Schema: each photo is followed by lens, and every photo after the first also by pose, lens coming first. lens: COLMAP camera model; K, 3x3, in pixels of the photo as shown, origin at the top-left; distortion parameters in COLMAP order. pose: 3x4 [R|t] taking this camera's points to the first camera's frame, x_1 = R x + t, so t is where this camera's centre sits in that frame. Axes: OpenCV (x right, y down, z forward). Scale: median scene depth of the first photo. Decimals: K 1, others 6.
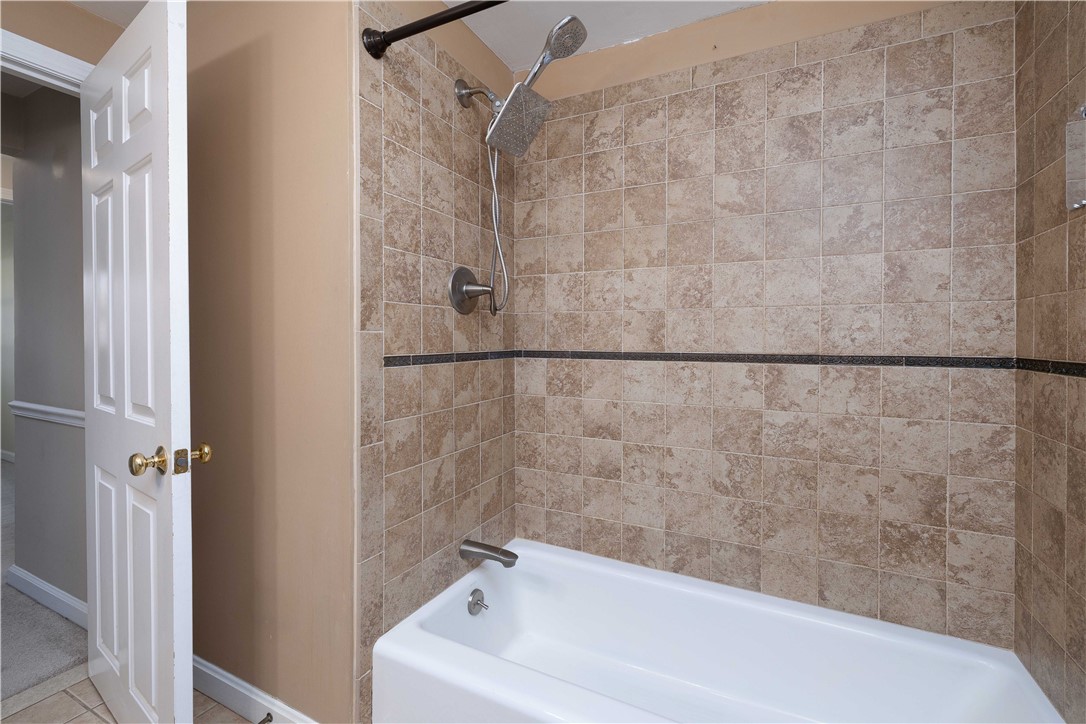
lens RADIAL K [[468.4, 0, 546.0], [0, 468.4, 342.5], [0, 0, 1]] dist [0.002098, 0.000391]
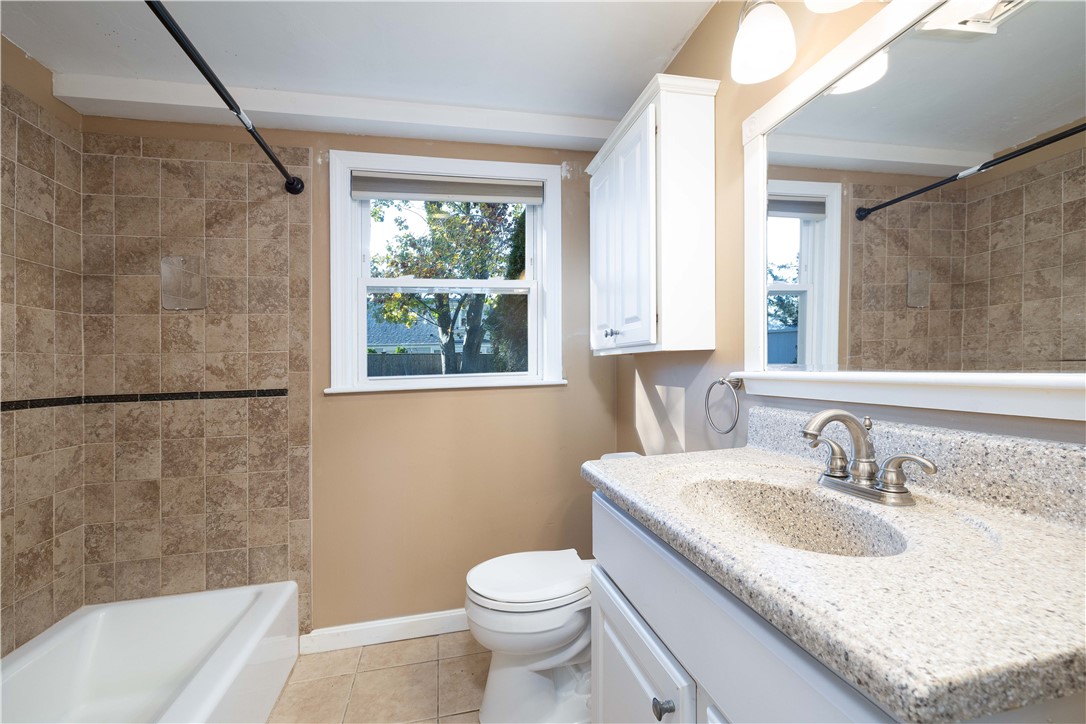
lens RADIAL K [[468.4, 0, 543.2], [0, 468.4, 368.0], [0, 0, 1]] dist [0.002098, 0.000391]
pose [[-0.624791, 0.003977, 0.780782, -0.901083], [0.010499, 0.999939, 0.003308, -0.038509], [-0.780722, 0.010264, -0.624795, 0.754231]]
